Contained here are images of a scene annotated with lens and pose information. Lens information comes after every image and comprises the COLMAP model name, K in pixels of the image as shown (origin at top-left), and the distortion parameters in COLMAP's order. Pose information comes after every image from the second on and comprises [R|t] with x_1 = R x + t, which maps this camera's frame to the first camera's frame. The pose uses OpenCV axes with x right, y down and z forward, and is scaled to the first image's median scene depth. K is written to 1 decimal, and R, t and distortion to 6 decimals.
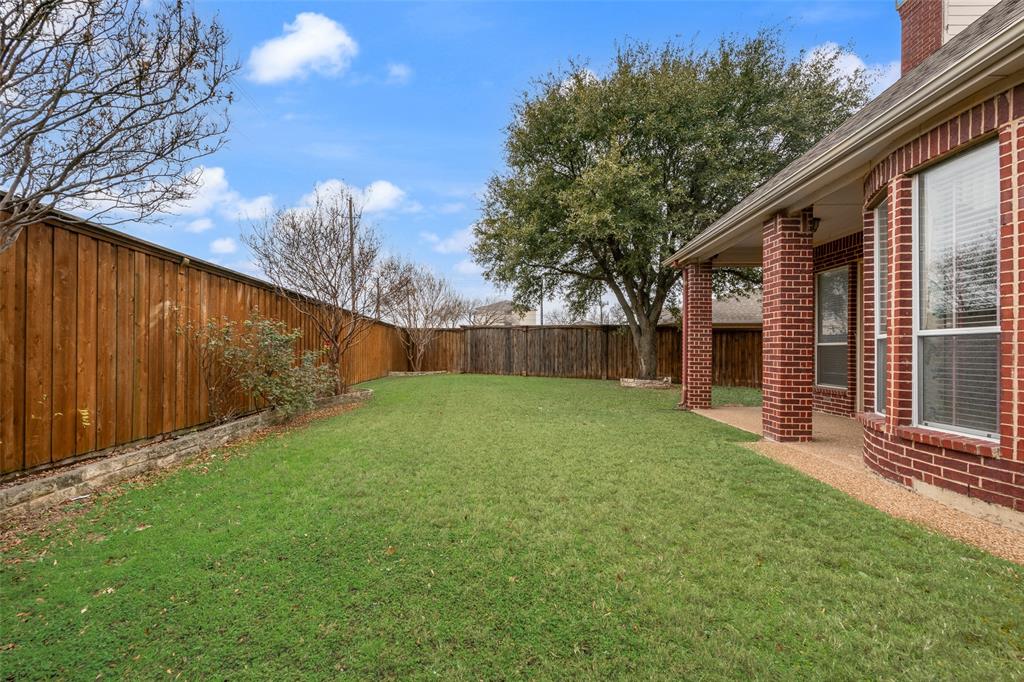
lens RADIAL K [[405.9, 0, 514.0], [0, 405.9, 342.2], [0, 0, 1]] dist [0.001450, -0.003167]
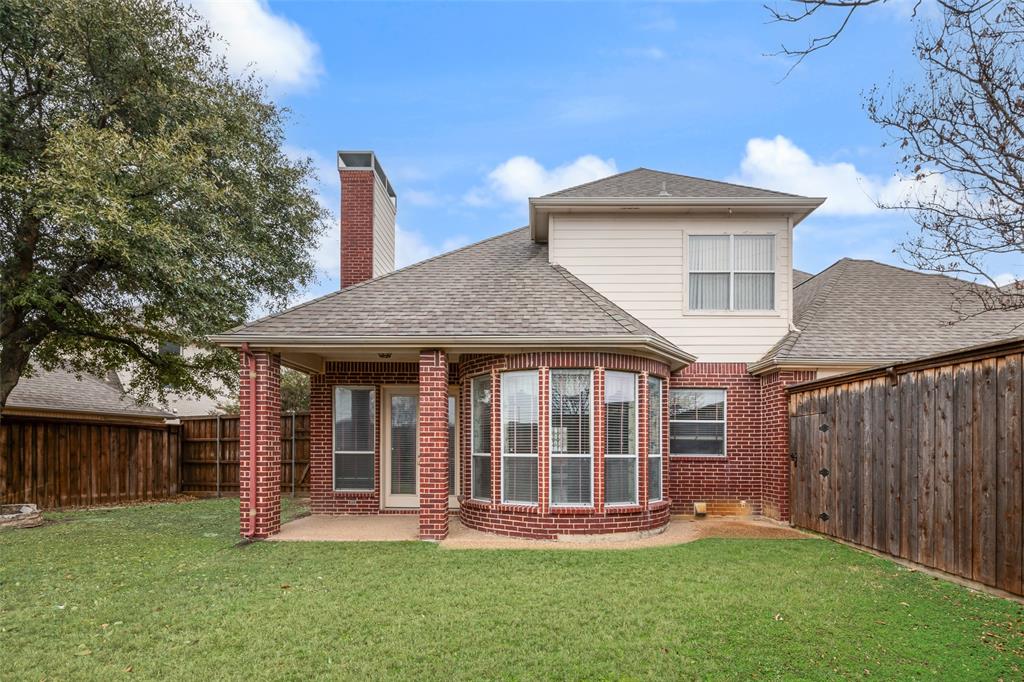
lens RADIAL K [[405.9, 0, 514.0], [0, 405.9, 342.2], [0, 0, 1]] dist [0.001450, -0.003167]
pose [[-0.032078, 0.249902, 0.967740, -0.911224], [-0.031158, 0.967517, -0.250877, -0.053392], [-0.999000, -0.038200, -0.023250, 1.015547]]
